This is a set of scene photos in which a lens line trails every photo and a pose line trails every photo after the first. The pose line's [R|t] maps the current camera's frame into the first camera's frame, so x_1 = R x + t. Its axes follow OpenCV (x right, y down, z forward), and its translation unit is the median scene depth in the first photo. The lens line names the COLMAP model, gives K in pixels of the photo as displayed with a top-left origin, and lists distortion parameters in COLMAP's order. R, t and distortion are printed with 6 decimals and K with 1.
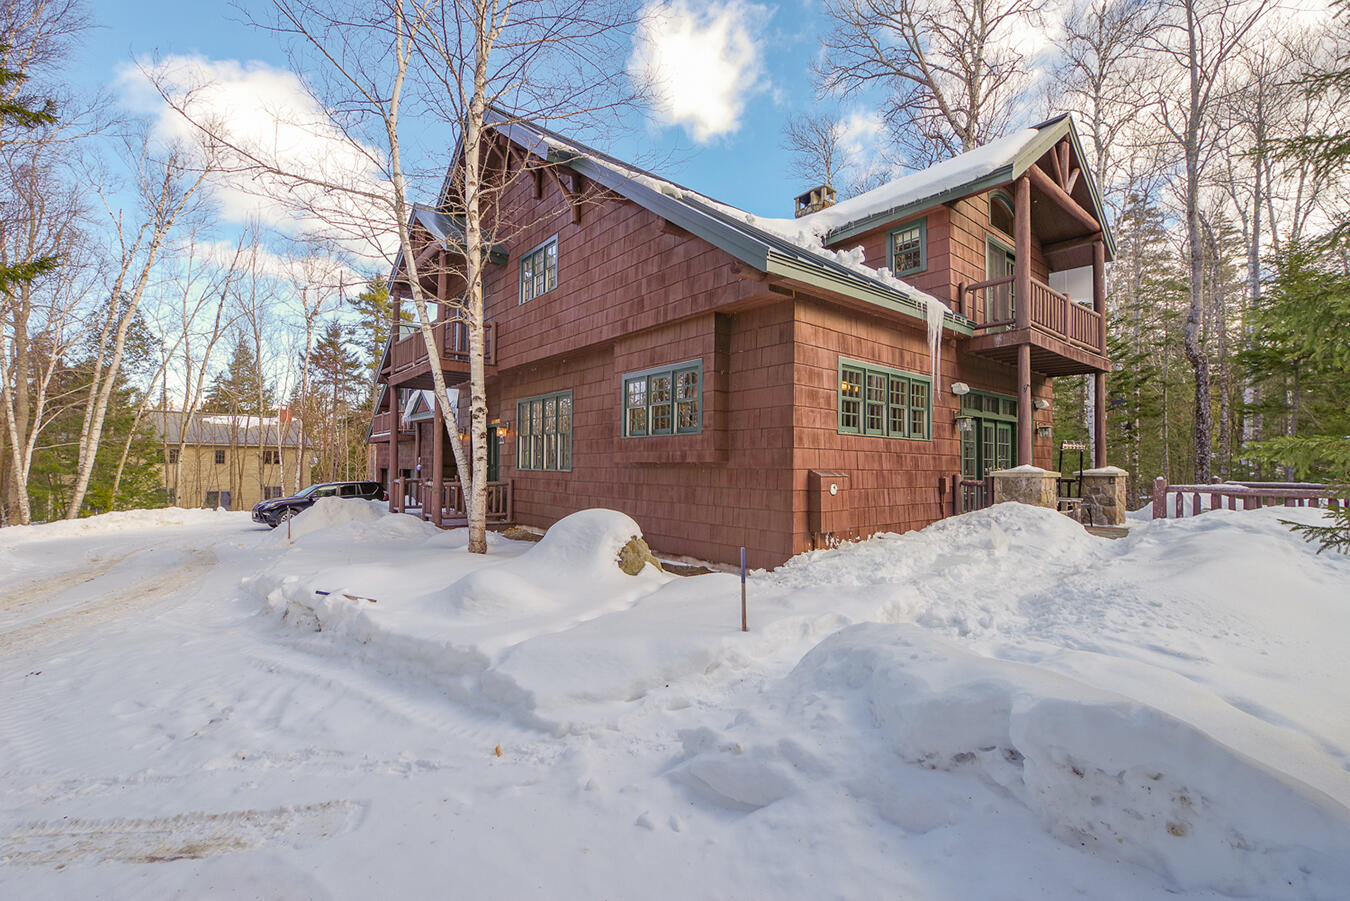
lens RADIAL K [[576.9, 0, 675.0], [0, 576.9, 450.5], [0, 0, 1]] dist [-0.003227, -0.000574]
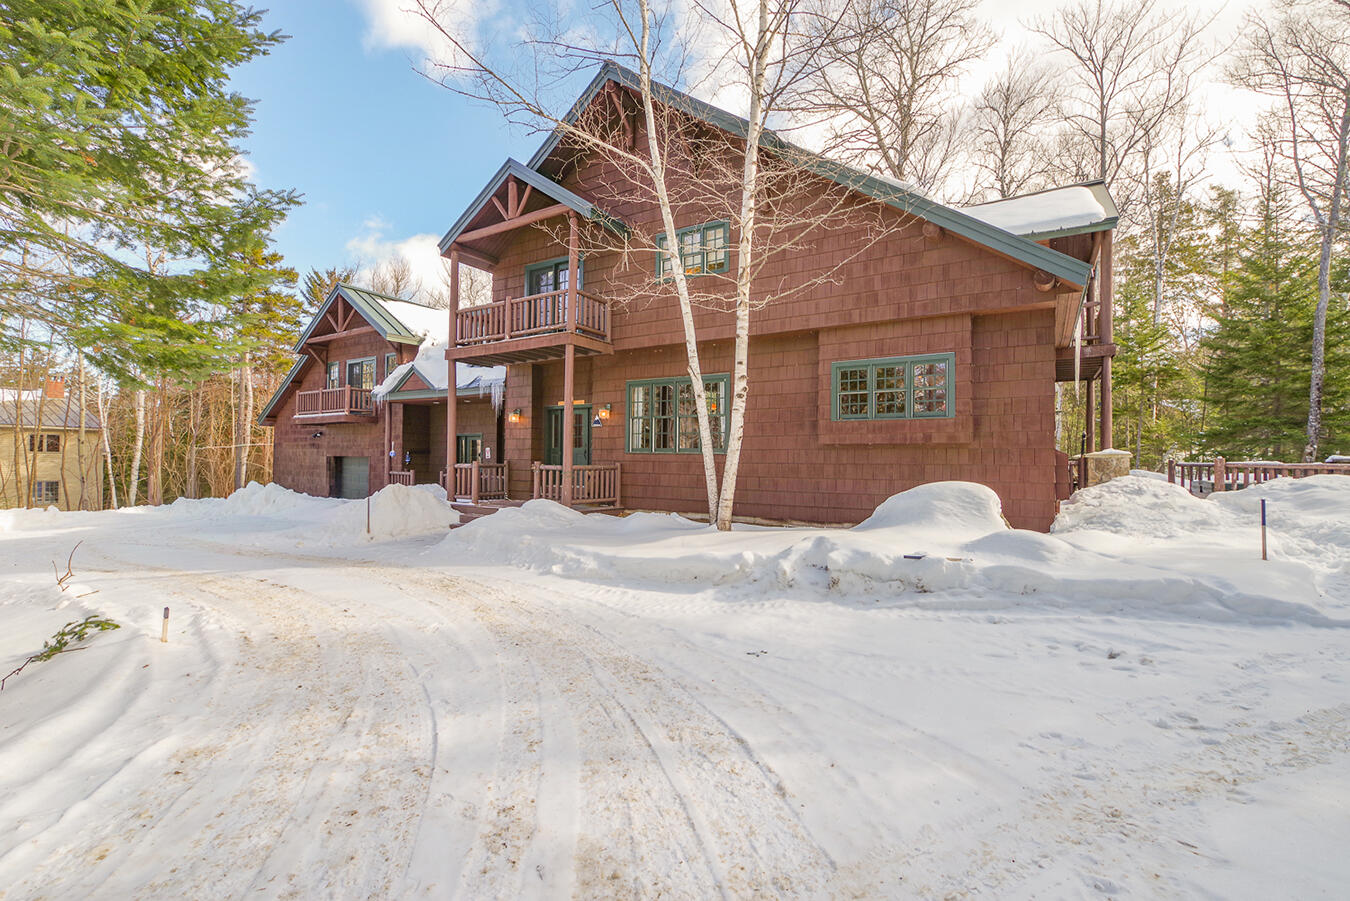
lens RADIAL K [[578.6, 0, 675.0], [0, 578.6, 450.5], [0, 0, 1]] dist [0.001092, 0.000191]
pose [[0.946535, 0.005933, 0.322546, -0.769458], [-0.009610, 0.999906, 0.009807, 0.026866], [-0.322457, -0.012382, 0.946503, 0.081441]]
